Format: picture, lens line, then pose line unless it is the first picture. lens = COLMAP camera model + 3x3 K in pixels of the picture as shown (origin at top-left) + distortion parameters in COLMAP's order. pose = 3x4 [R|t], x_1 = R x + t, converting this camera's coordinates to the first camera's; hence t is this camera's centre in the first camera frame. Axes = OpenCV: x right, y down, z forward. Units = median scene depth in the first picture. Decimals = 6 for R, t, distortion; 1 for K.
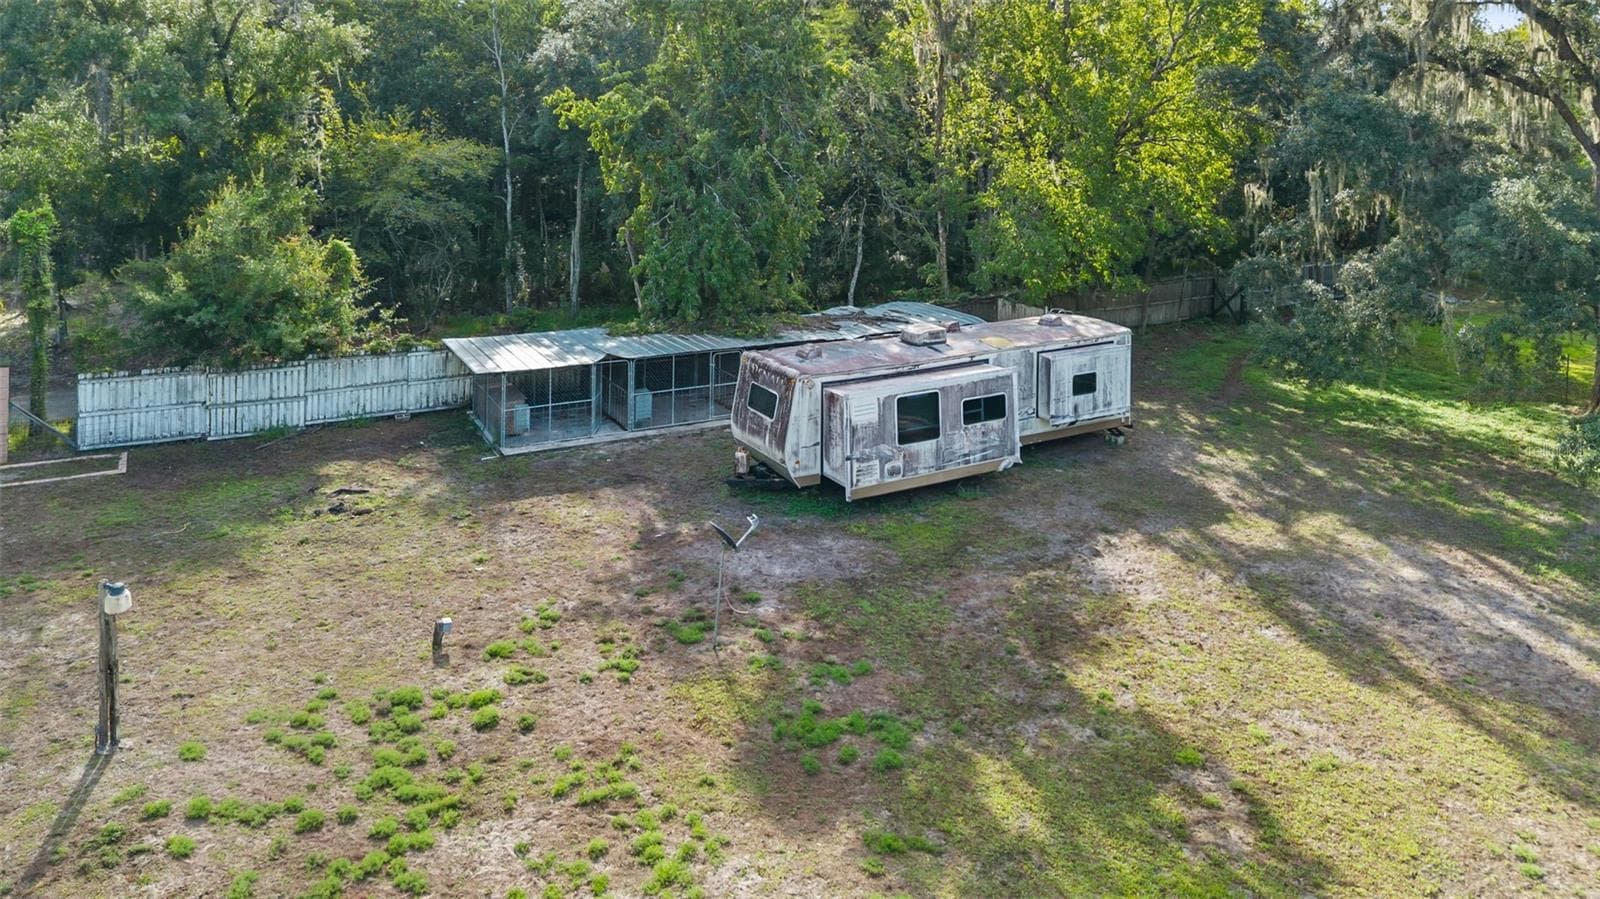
lens RADIAL K [[1123.1, 0, 764.2], [0, 1123.1, 185.3], [0, 0, 1]] dist [0.007851, 0.000371]
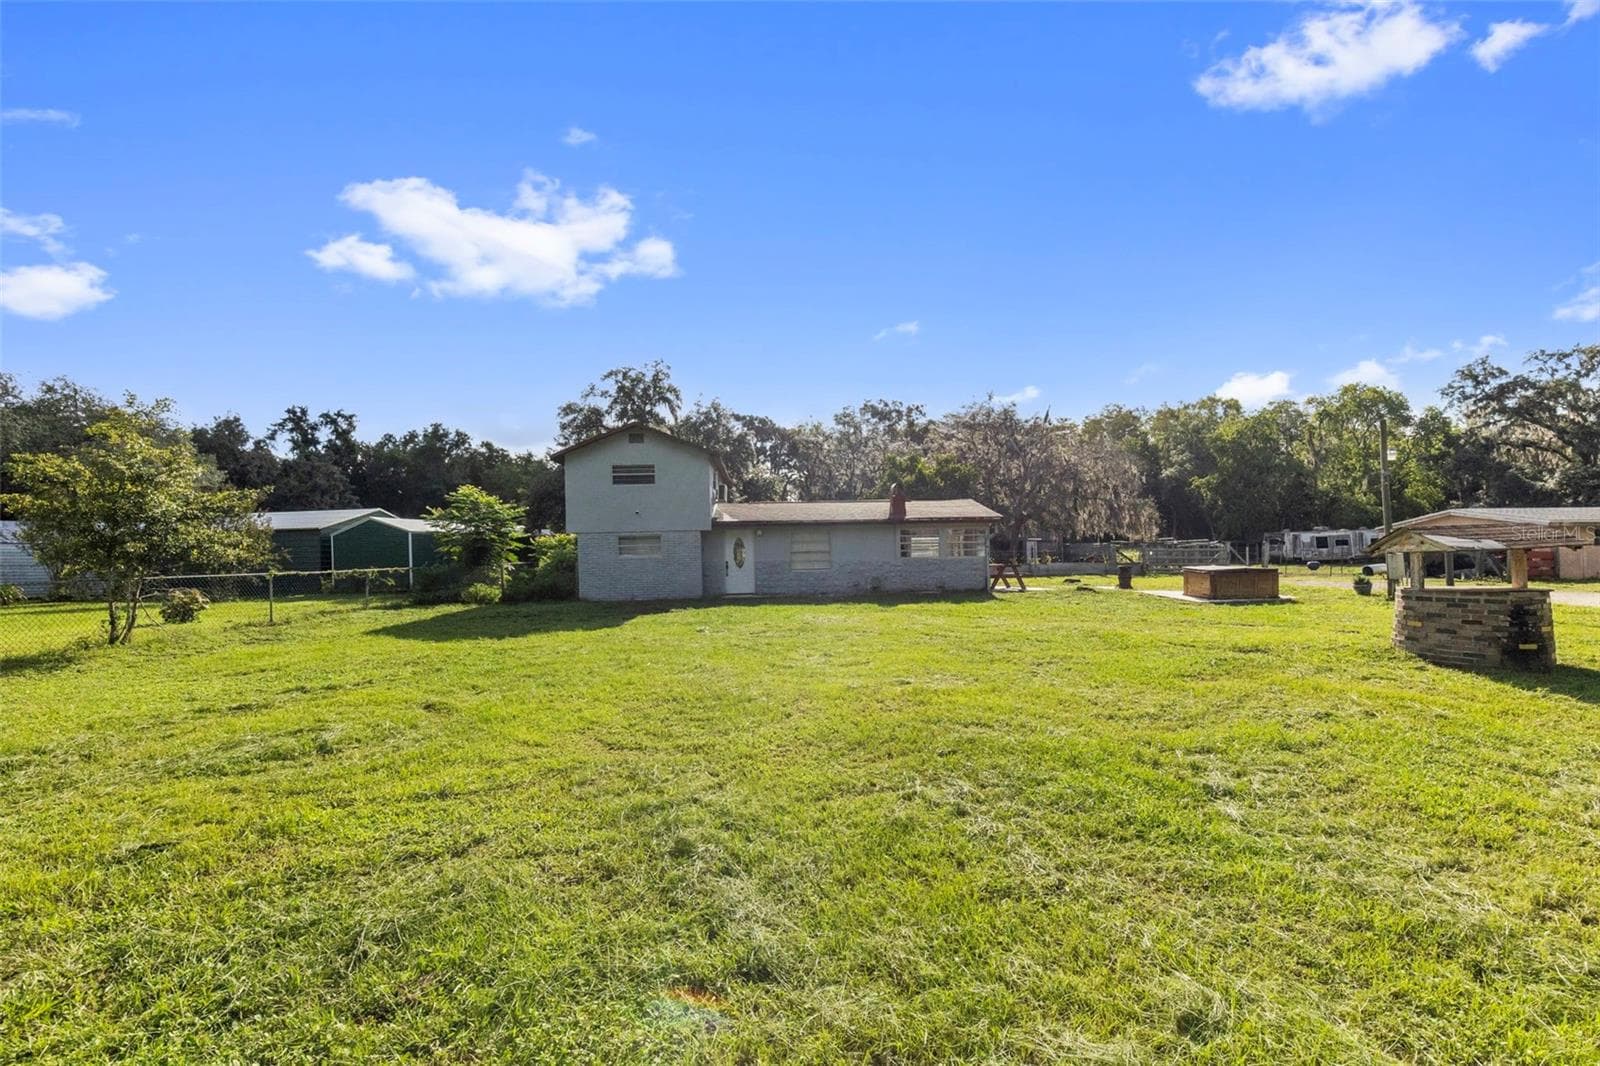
lens RADIAL K [[716.8, 0, 806.1], [0, 716.8, 538.6], [0, 0, 1]] dist [0.002046, -0.000232]
pose [[0.910441, -0.043777, -0.411316, -0.423369], [0.003713, 0.995209, -0.097703, 0.383796], [0.413622, 0.087425, 0.906241, -1.815023]]
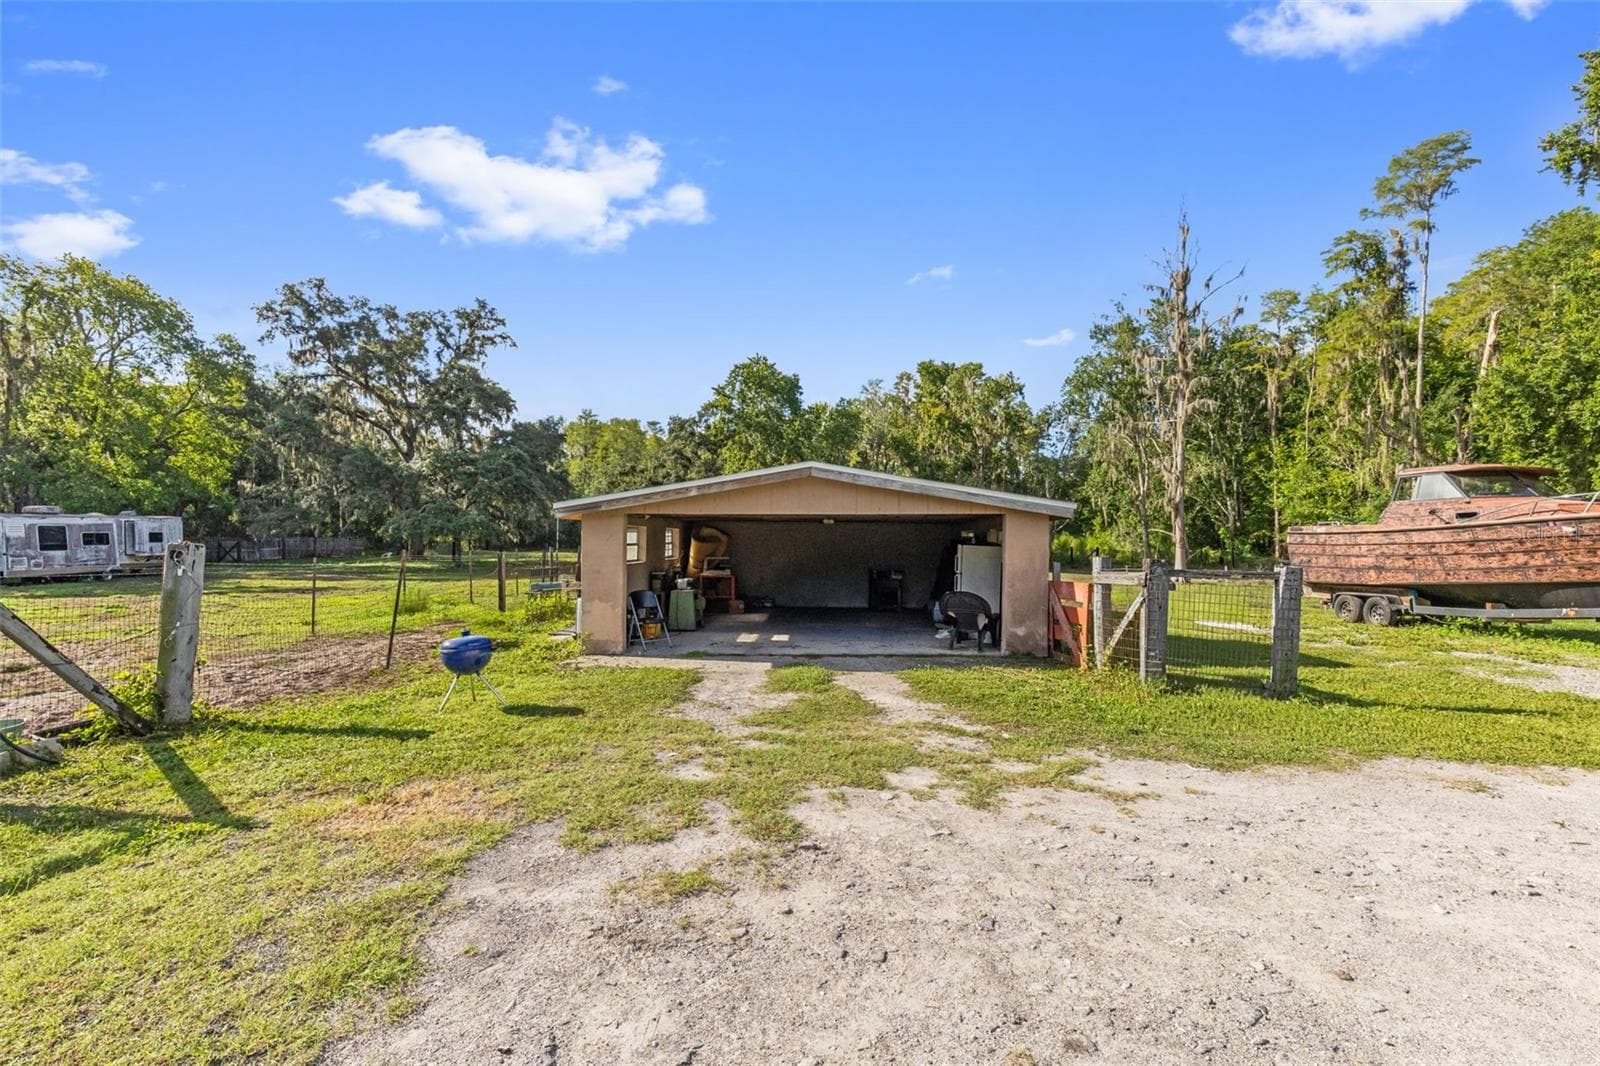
lens RADIAL K [[739.2, 0, 825.4], [0, 739.2, 531.5], [0, 0, 1]] dist [0.004292, 0.000957]
pose [[0.464707, -0.010384, 0.885404, -0.325867], [0.075178, 0.996783, -0.027767, 0.290363], [-0.882268, 0.079466, 0.463993, -0.652324]]
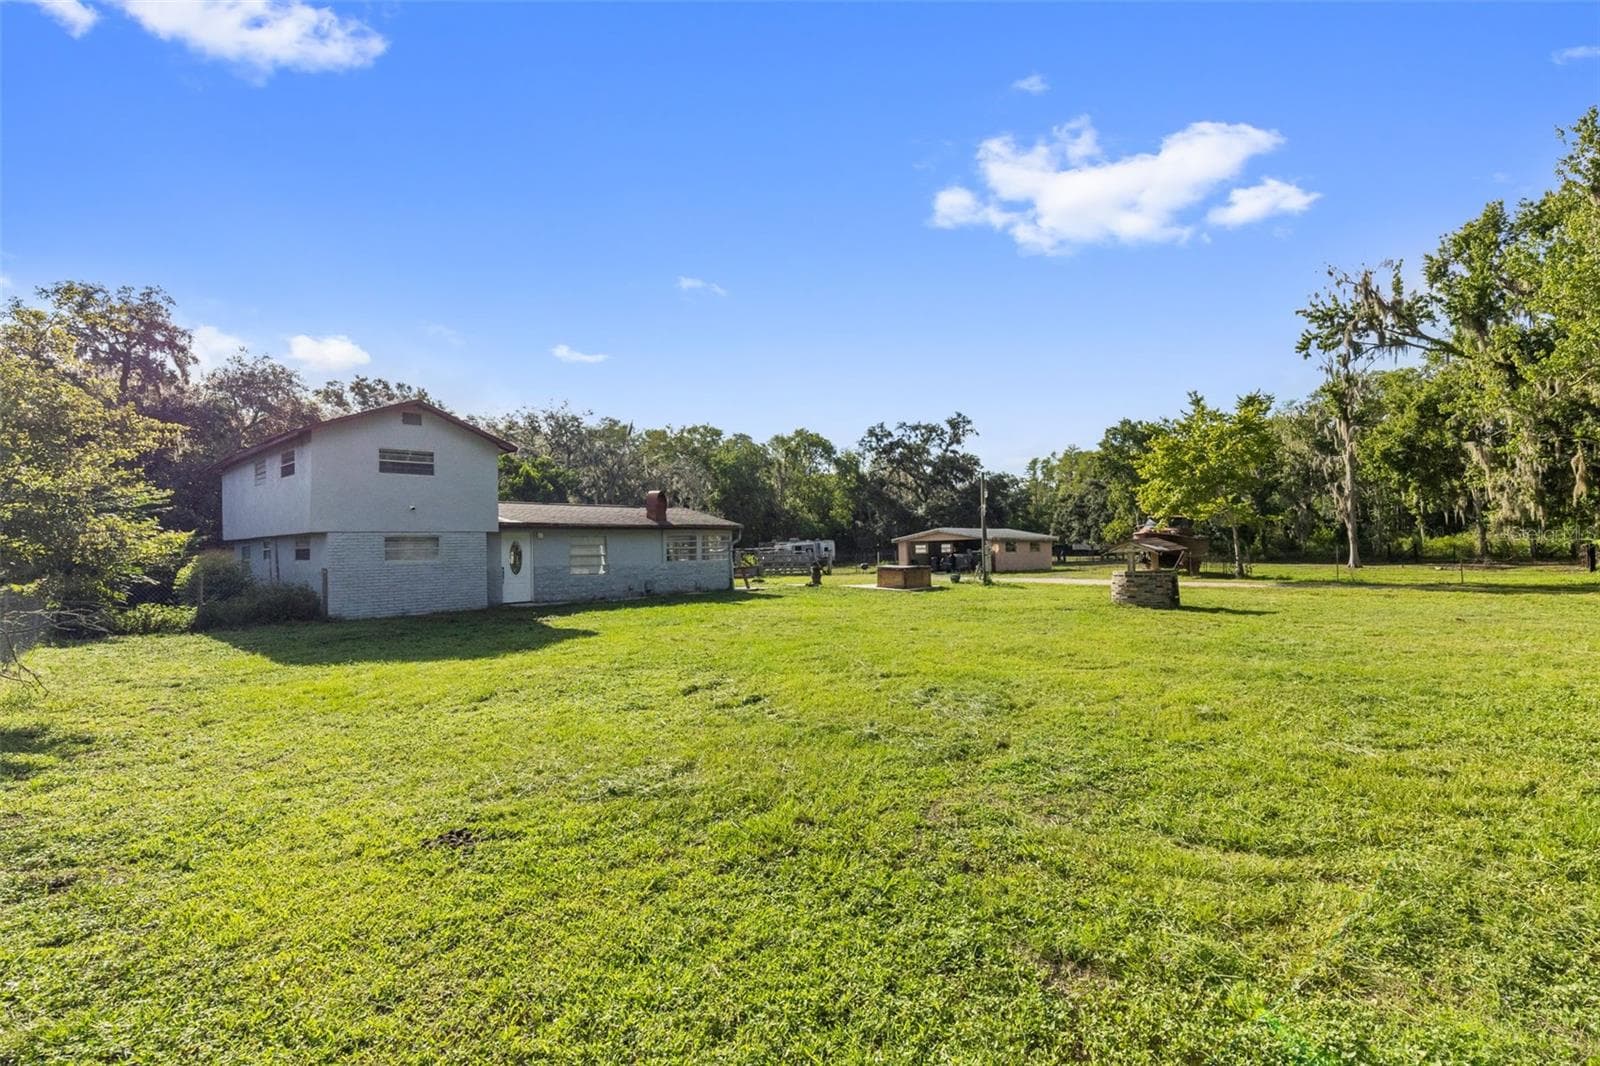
lens RADIAL K [[734.9, 0, 813.1], [0, 734.9, 530.0], [0, 0, 1]] dist [-0.002008, 0.000105]
pose [[0.942842, -0.029235, 0.331955, -0.802129], [0.063760, 0.993567, -0.093595, 0.381908], [-0.327083, 0.109411, 0.938640, -1.919934]]
